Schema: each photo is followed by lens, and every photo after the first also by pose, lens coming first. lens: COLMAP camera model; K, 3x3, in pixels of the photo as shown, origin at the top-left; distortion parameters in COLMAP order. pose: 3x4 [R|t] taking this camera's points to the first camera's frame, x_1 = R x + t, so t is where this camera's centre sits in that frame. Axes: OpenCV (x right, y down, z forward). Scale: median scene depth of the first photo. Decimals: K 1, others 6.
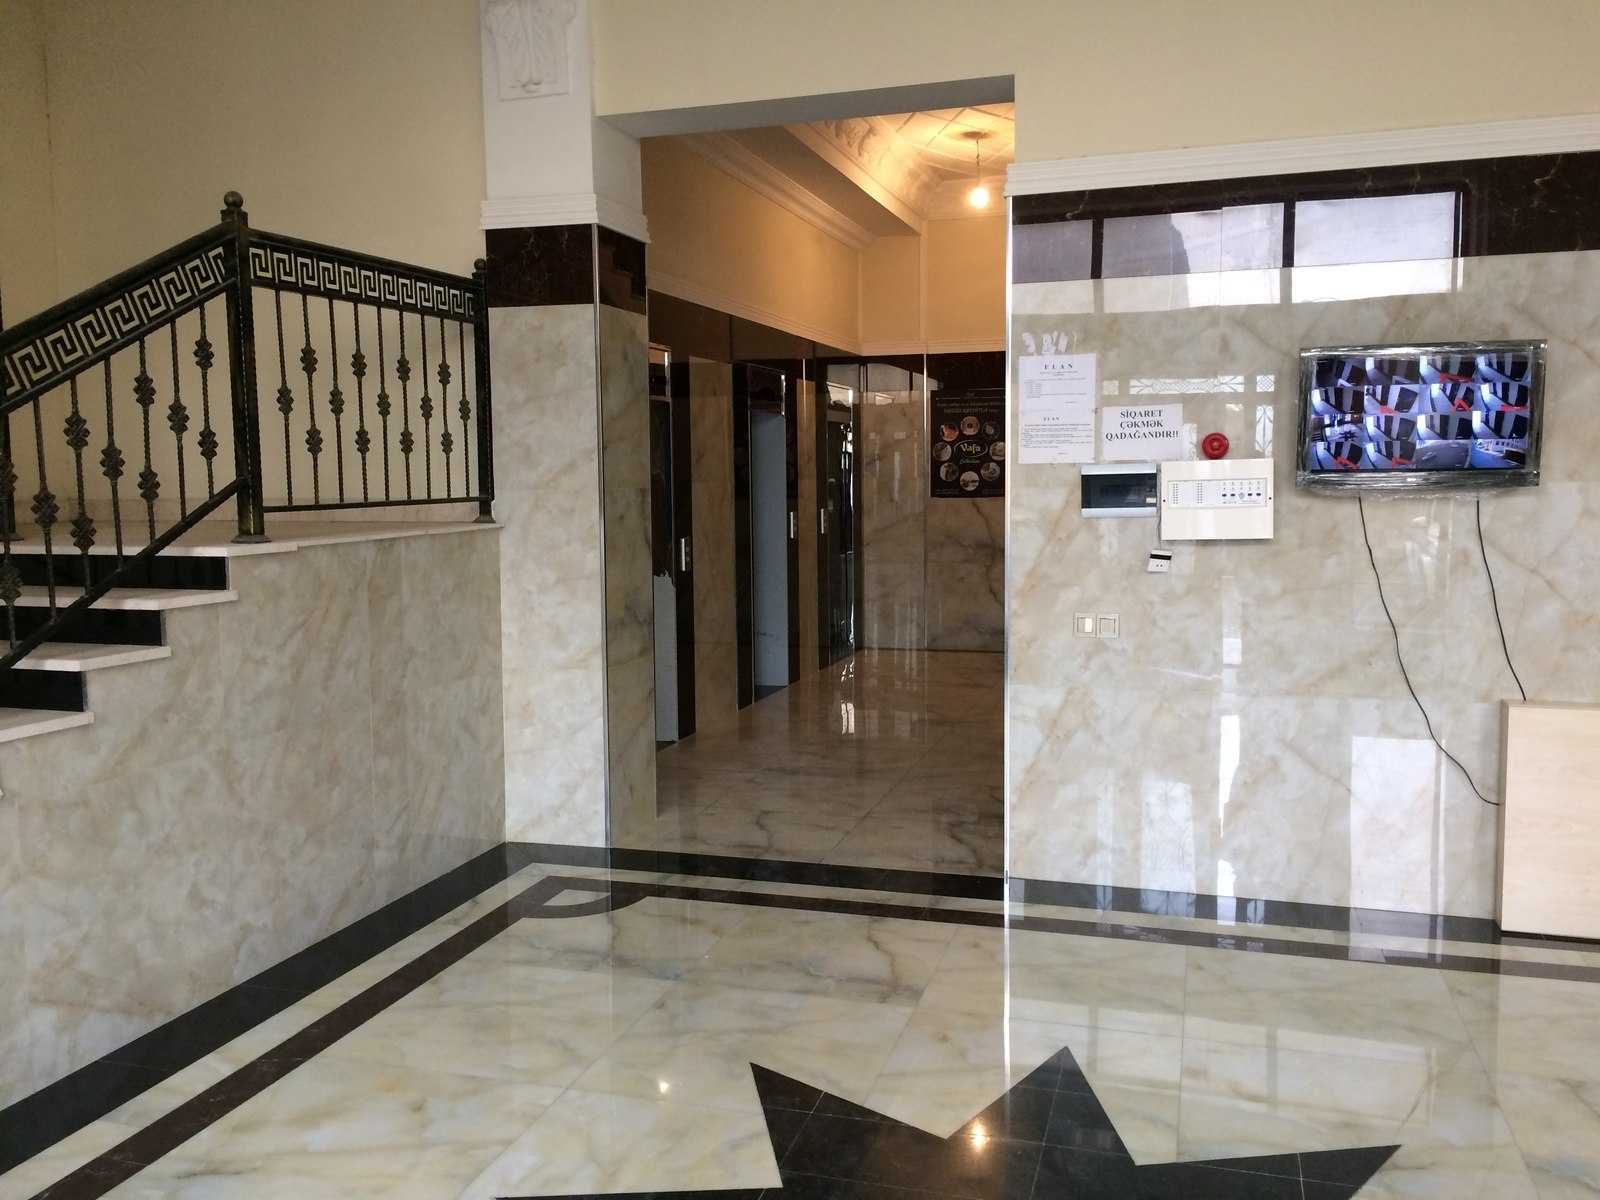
lens RADIAL K [[1366.9, 0, 803.1], [0, 1366.9, 593.8], [0, 0, 1]] dist [0.082913, -0.113411]
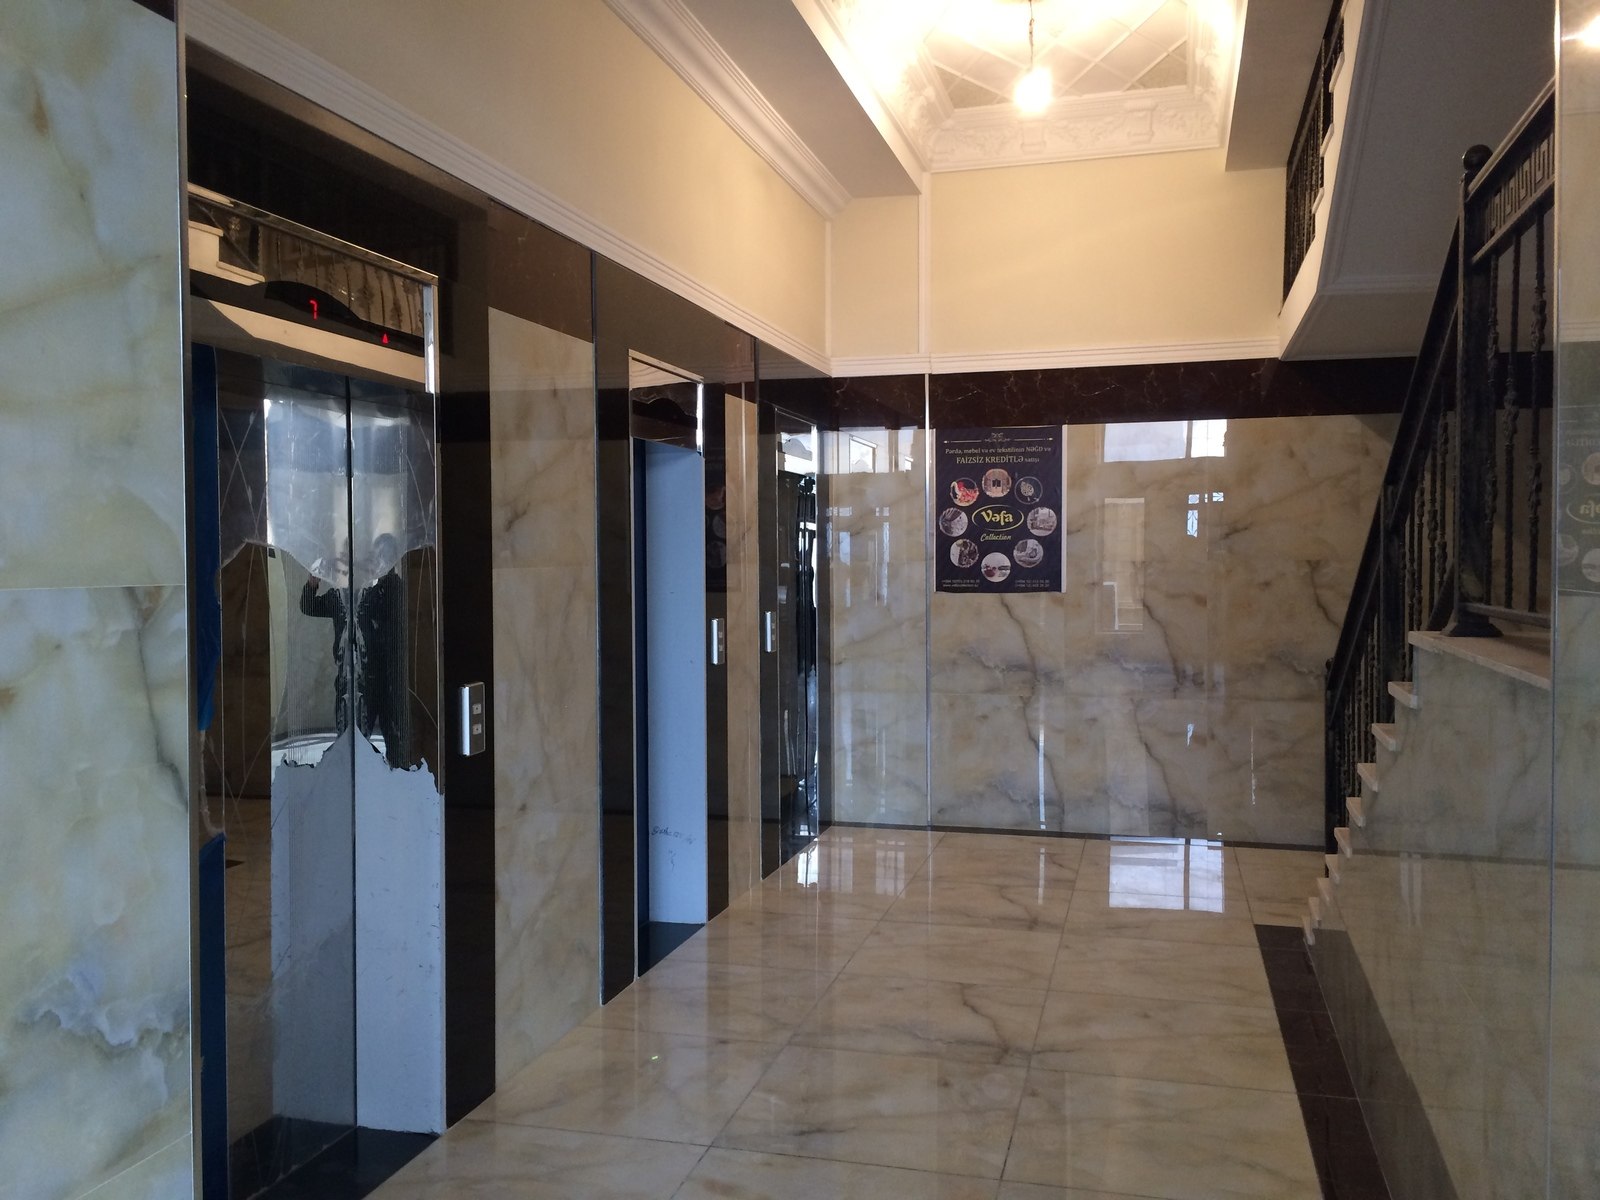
lens RADIAL K [[1366.9, 0, 803.0], [0, 1366.9, 599.6], [0, 0, 1]] dist [0.082913, -0.113411]
pose [[0.999437, 0.003786, 0.033327, 0.018422], [-0.001859, 0.998333, -0.057678, -0.064648], [-0.033490, 0.057584, 0.997779, 0.779827]]
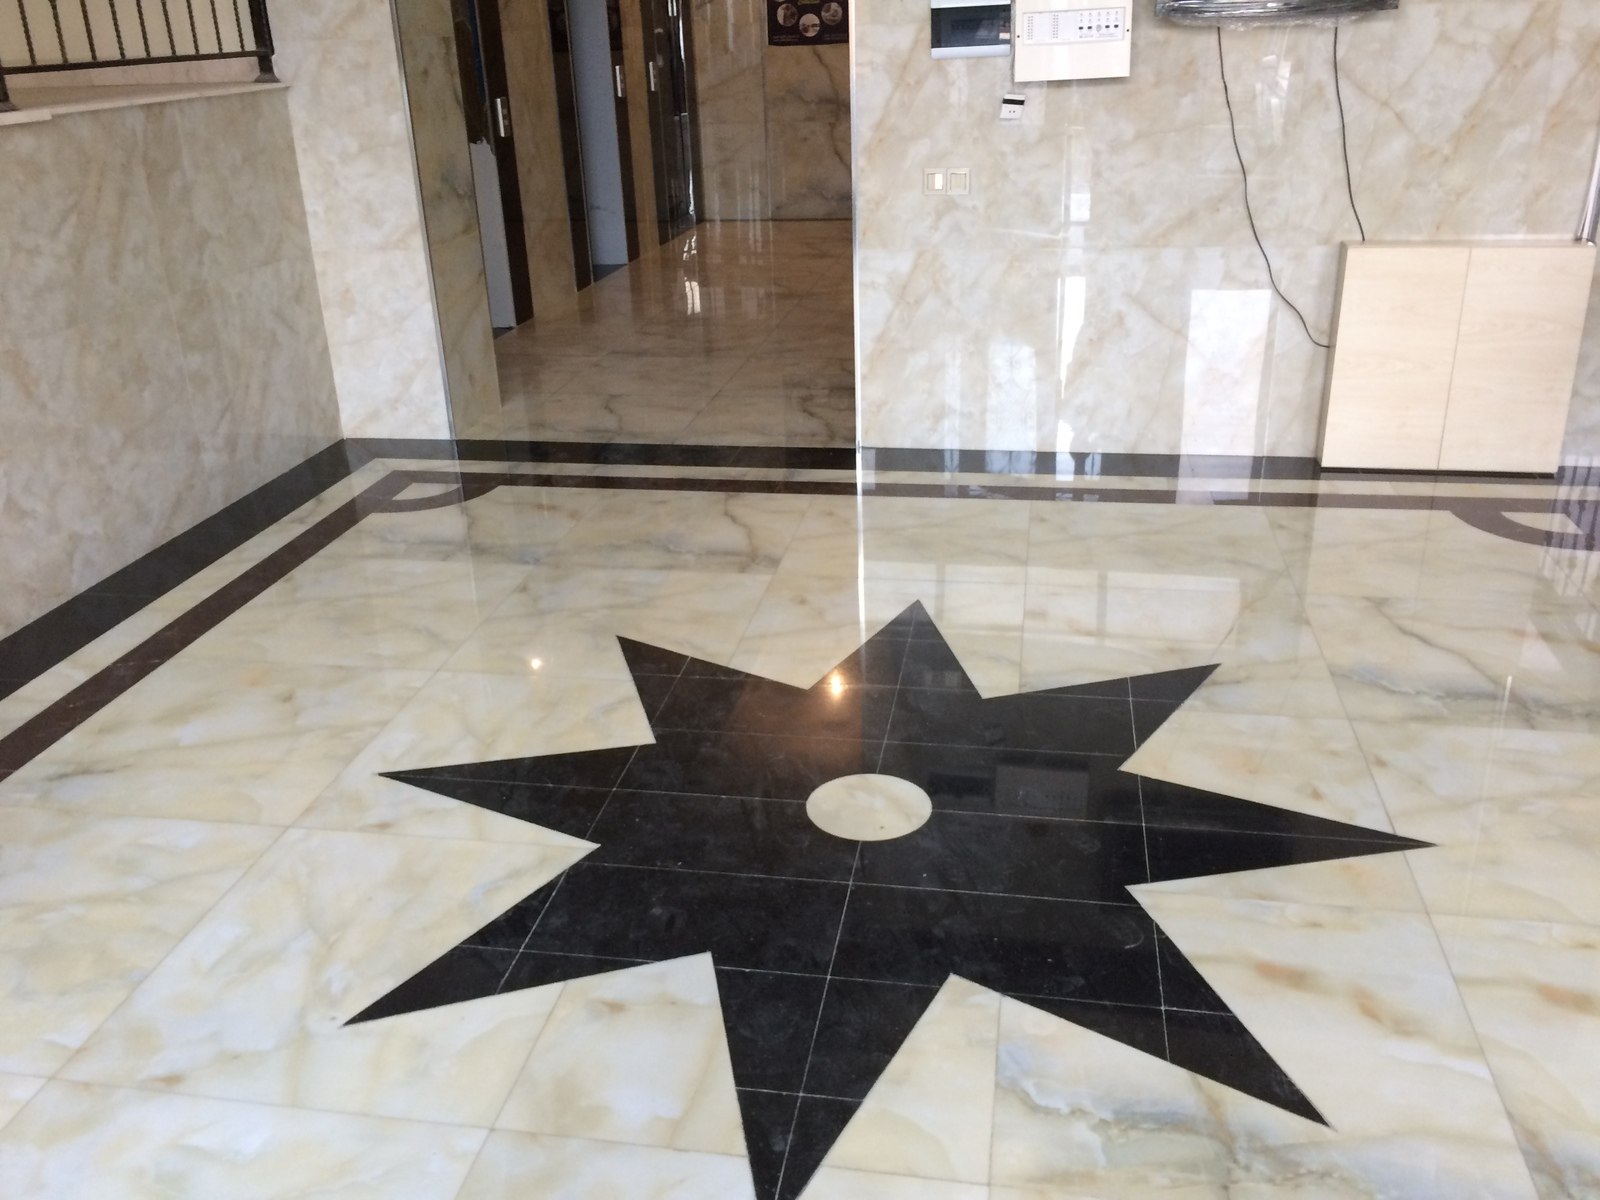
lens RADIAL K [[1366.9, 0, 801.8], [0, 1366.9, 600.1], [0, 0, 1]] dist [0.082913, -0.113411]
pose [[0.993042, -0.065339, 0.097968, 0.000532], [0.032624, 0.952030, 0.304261, 0.005438], [-0.113148, -0.298948, 0.947537, 0.015190]]
